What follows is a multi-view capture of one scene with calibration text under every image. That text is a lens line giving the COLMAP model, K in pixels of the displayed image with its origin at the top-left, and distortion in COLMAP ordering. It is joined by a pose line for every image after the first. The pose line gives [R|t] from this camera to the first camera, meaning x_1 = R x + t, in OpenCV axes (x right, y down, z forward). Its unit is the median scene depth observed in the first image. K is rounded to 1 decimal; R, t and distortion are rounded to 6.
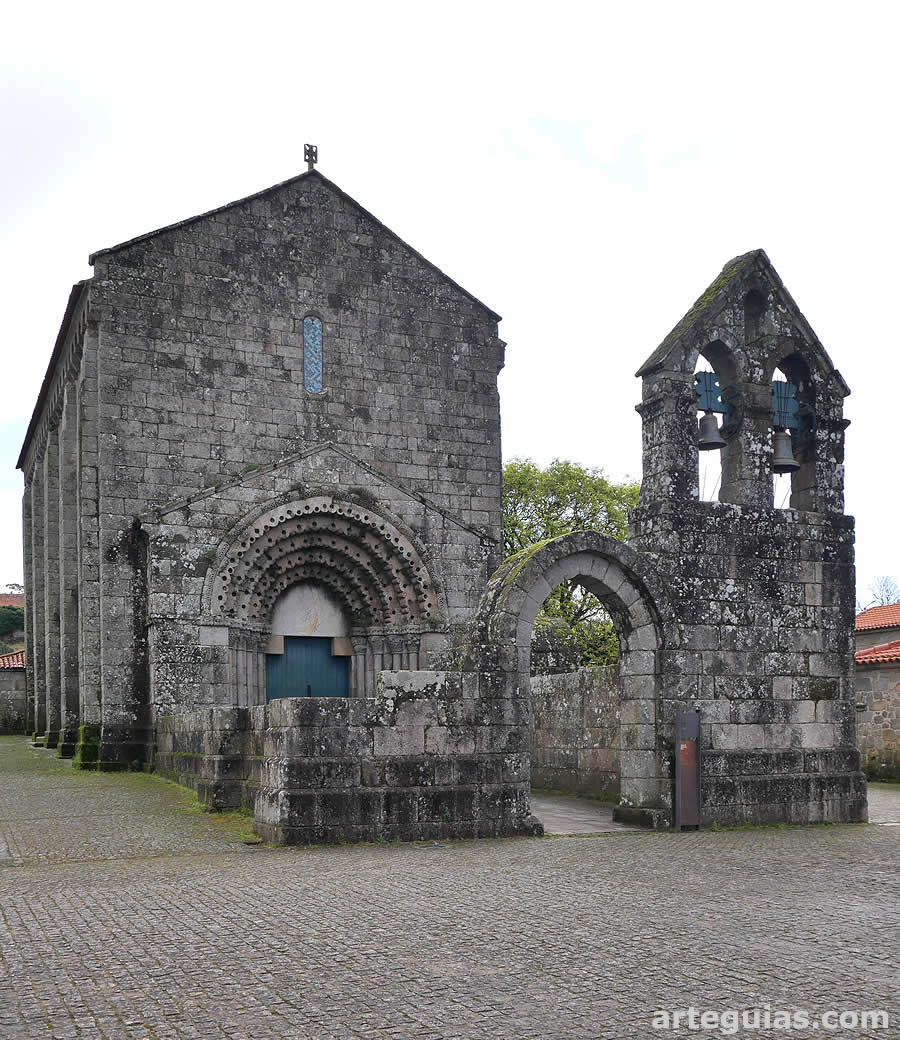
lens RADIAL K [[1498.1, 0, 450.0], [0, 1498.1, 520.0], [0, 0, 1]] dist [-0.023067, -0.035917]
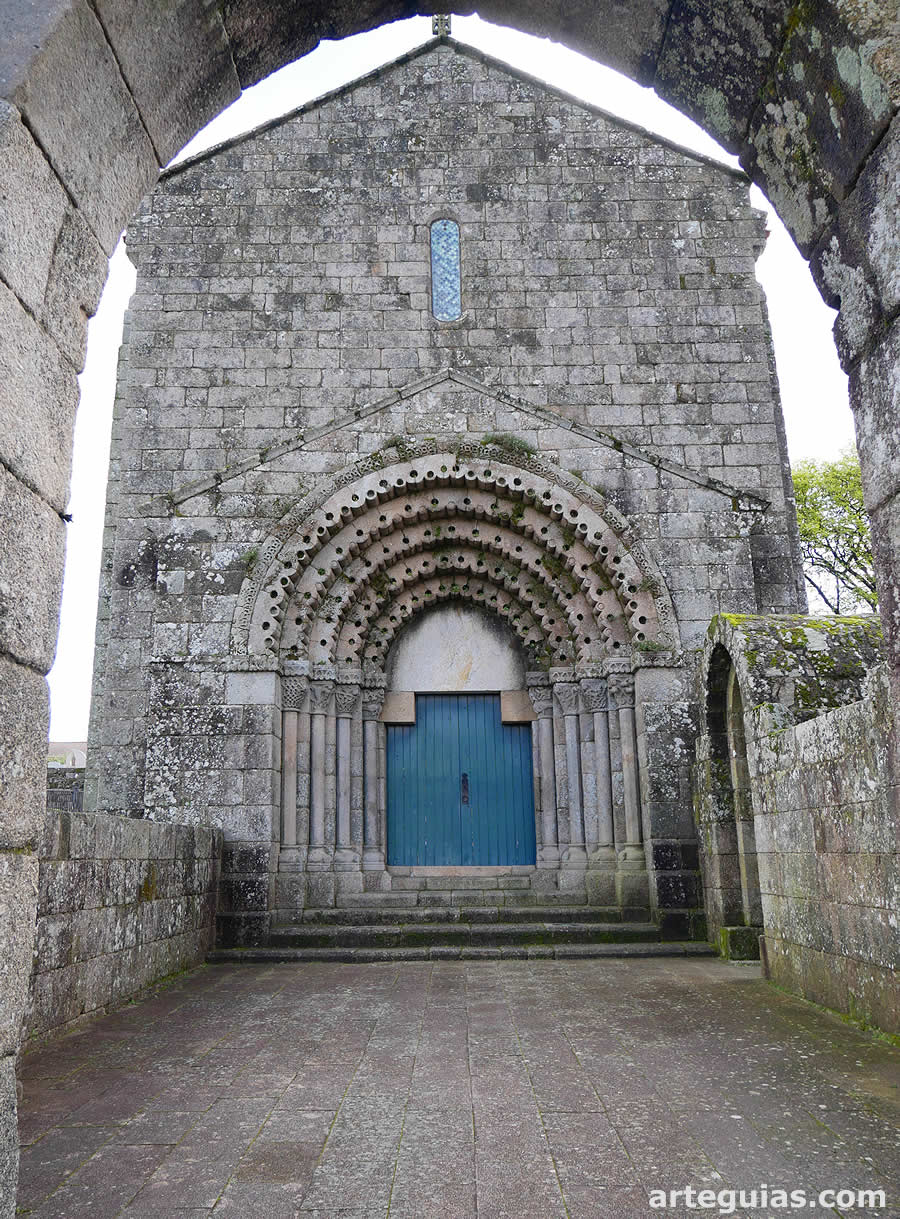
lens RADIAL K [[1001.7, 0, 432.5], [0, 1001.7, 535.5], [0, 0, 1]] dist [0.000083, 0.004997]
pose [[0.890787, -0.135667, -0.433697, 0.084531], [0.065362, 0.982722, -0.173162, 0.087012], [0.449696, 0.125903, 0.884263, 0.638927]]
